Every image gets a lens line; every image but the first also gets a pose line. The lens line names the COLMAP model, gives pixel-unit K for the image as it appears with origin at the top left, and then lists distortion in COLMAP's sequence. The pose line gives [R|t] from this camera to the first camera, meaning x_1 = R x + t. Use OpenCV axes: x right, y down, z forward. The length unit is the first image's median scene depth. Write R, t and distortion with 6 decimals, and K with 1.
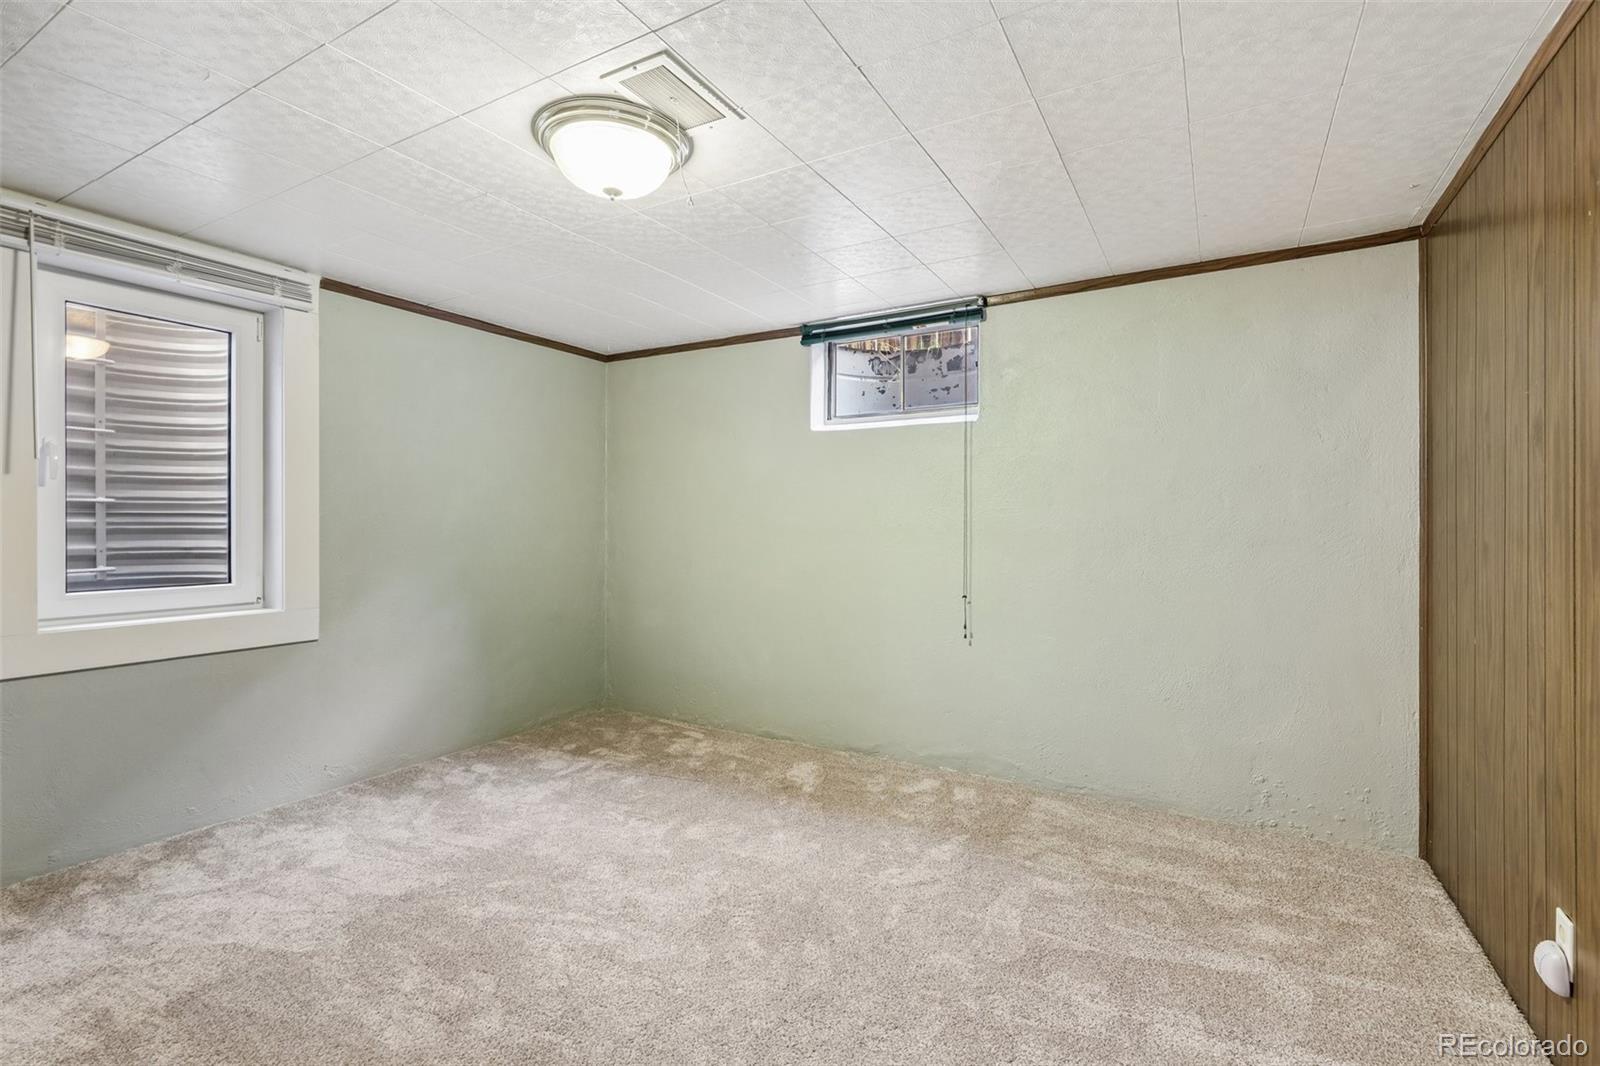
lens RADIAL K [[730.1, 0, 804.5], [0, 730.1, 526.1], [0, 0, 1]] dist [-0.007394, 0.002358]
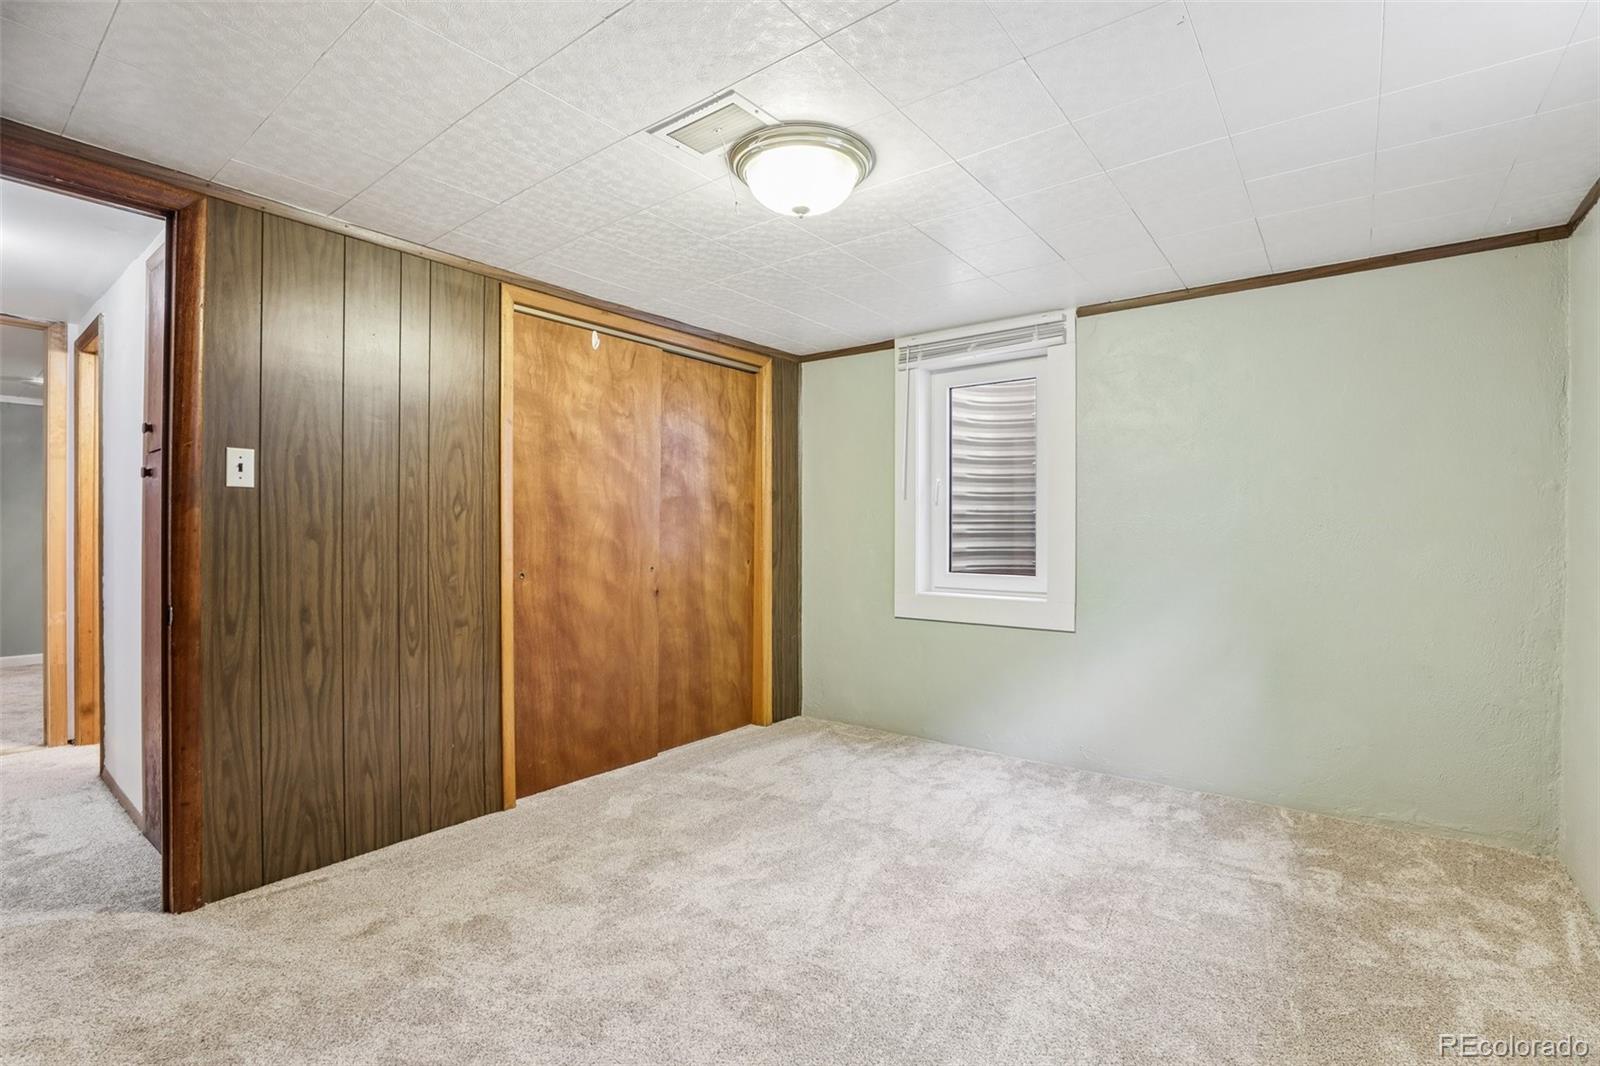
lens RADIAL K [[730.1, 0, 805.1], [0, 730.1, 532.5], [0, 0, 1]] dist [-0.007394, 0.002358]
pose [[-0.121089, 0.000871, -0.992641, 0.526286], [-0.003989, 0.999991, 0.001364, 0.003792], [0.992634, 0.004125, -0.121084, 0.760850]]
